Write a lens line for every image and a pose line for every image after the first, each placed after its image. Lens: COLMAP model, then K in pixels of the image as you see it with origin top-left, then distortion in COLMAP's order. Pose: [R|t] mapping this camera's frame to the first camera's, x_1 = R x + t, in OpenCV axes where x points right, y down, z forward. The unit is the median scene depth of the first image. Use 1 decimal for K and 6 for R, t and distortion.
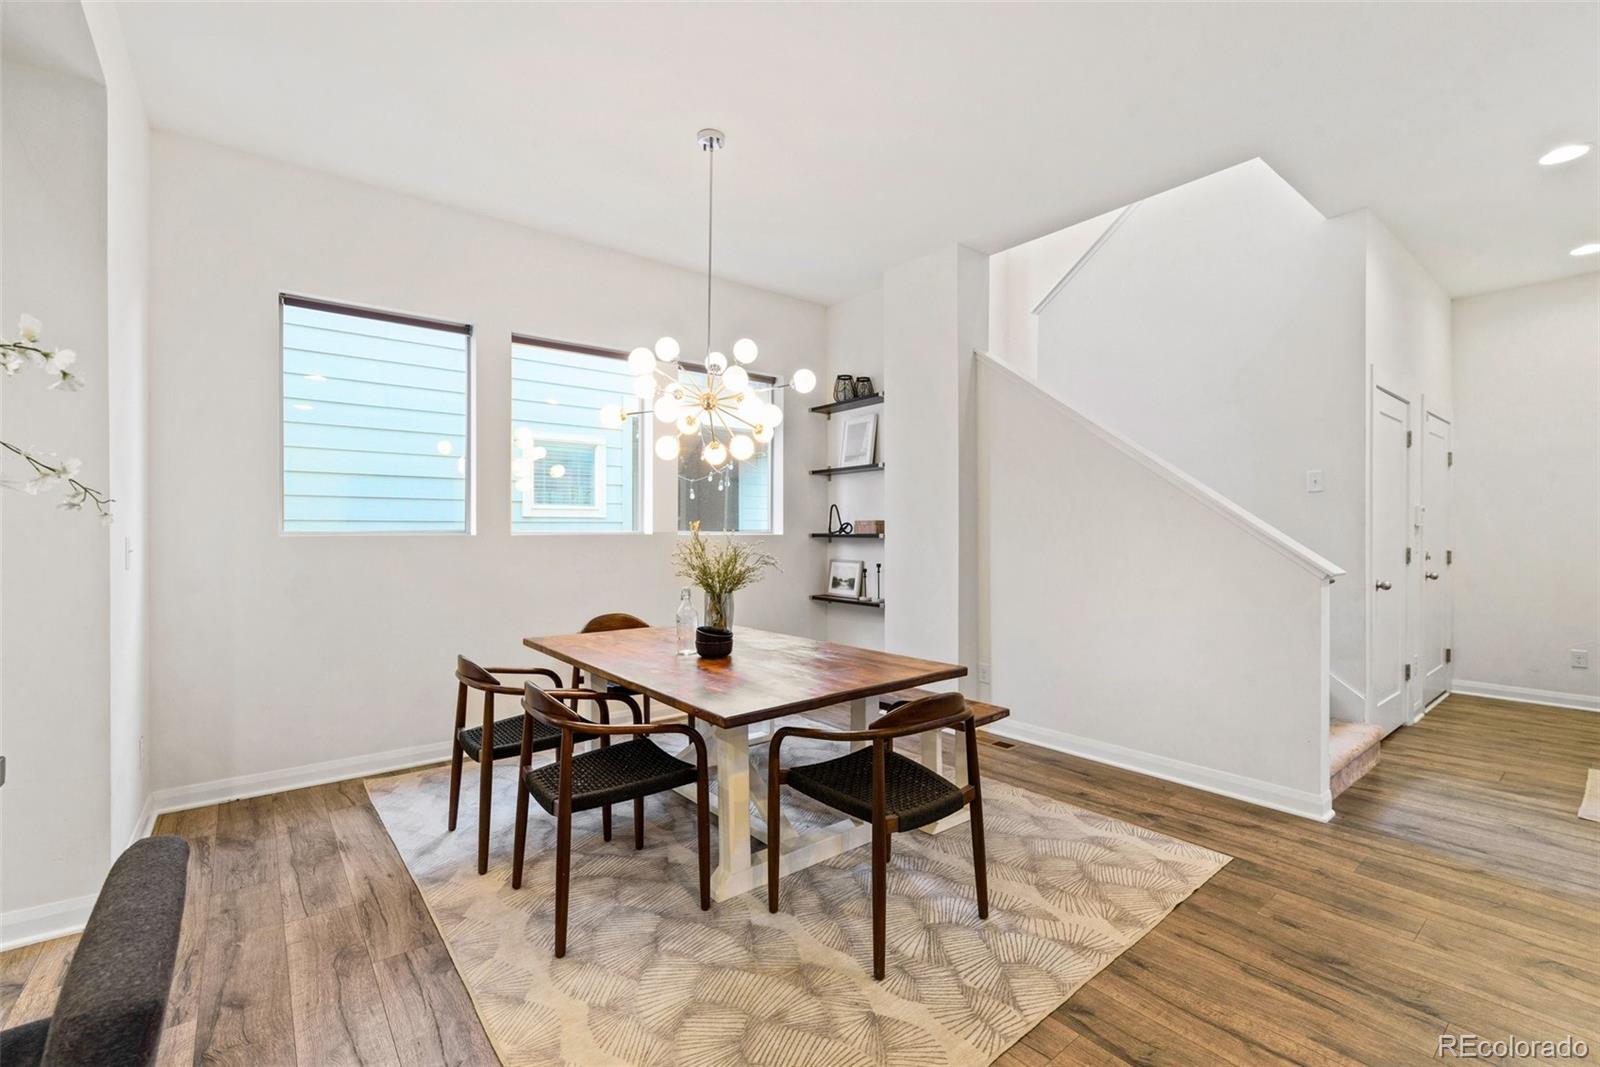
lens RADIAL K [[695.1, 0, 799.4], [0, 695.1, 531.8], [0, 0, 1]] dist [-0.000939, -0.000064]
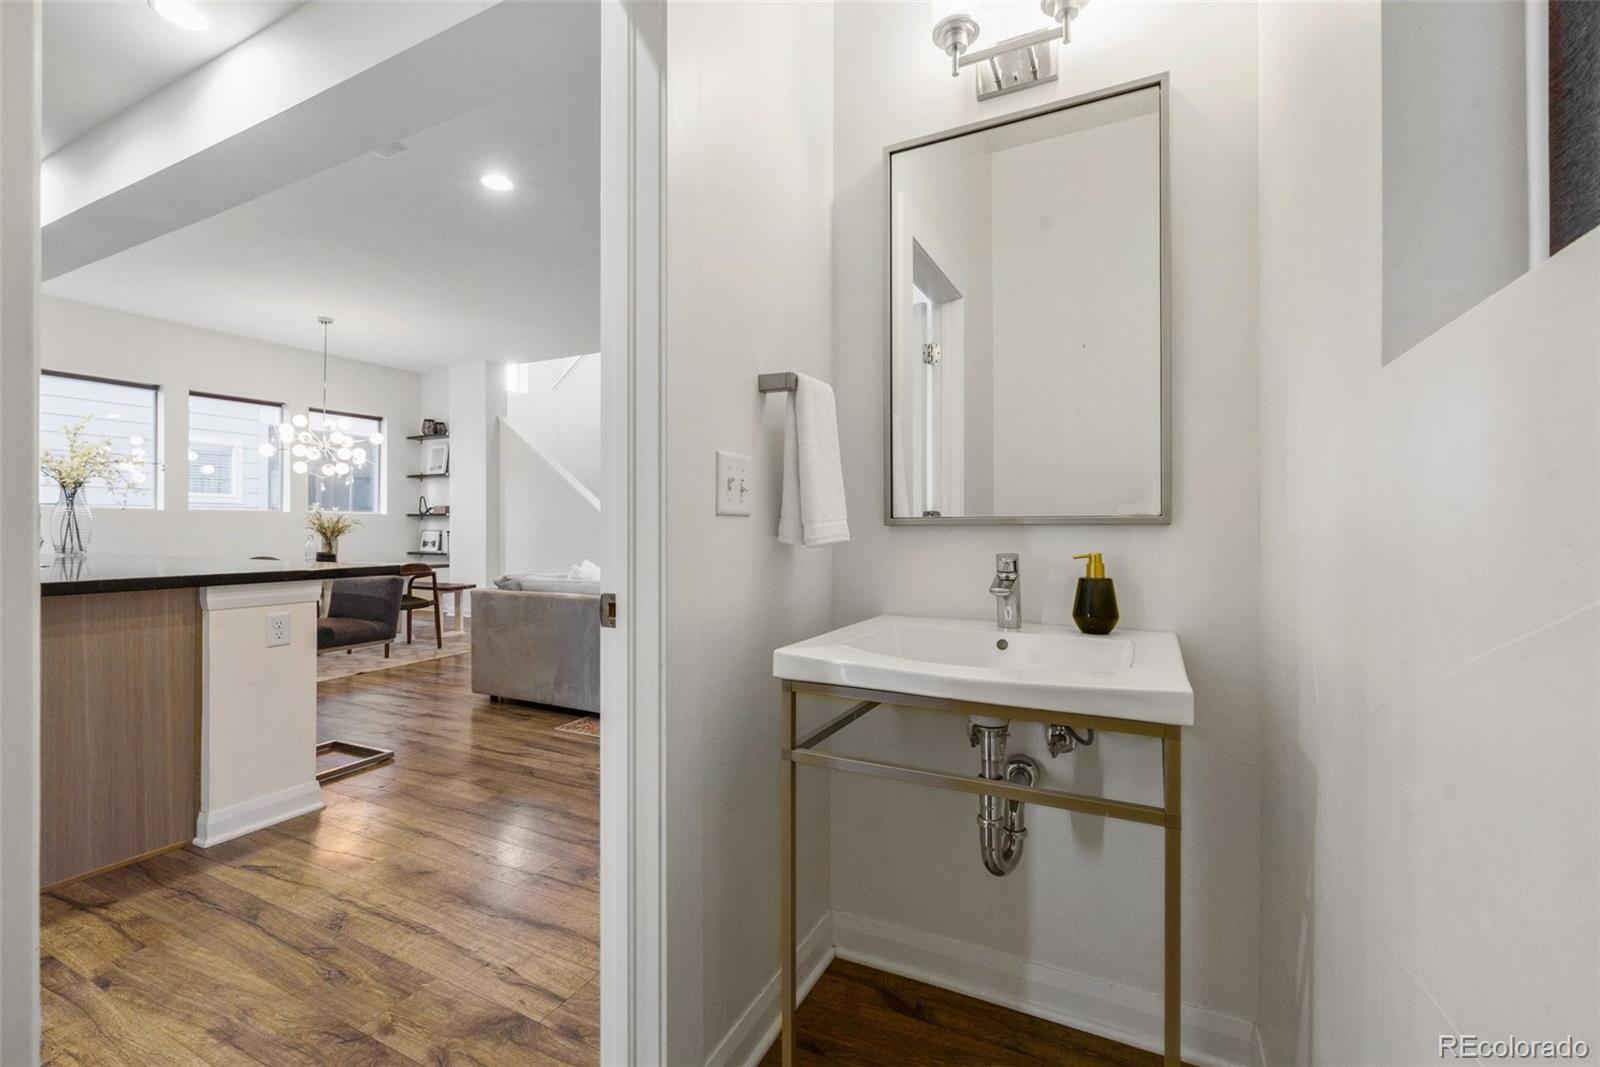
lens RADIAL K [[695.1, 0, 800.3], [0, 695.1, 528.4], [0, 0, 1]] dist [-0.000939, -0.000064]
pose [[0.908052, -0.000706, 0.418857, 0.184767], [-0.000342, 0.999997, 0.002426, 0.035025], [-0.418858, -0.002346, 0.908049, -0.938111]]
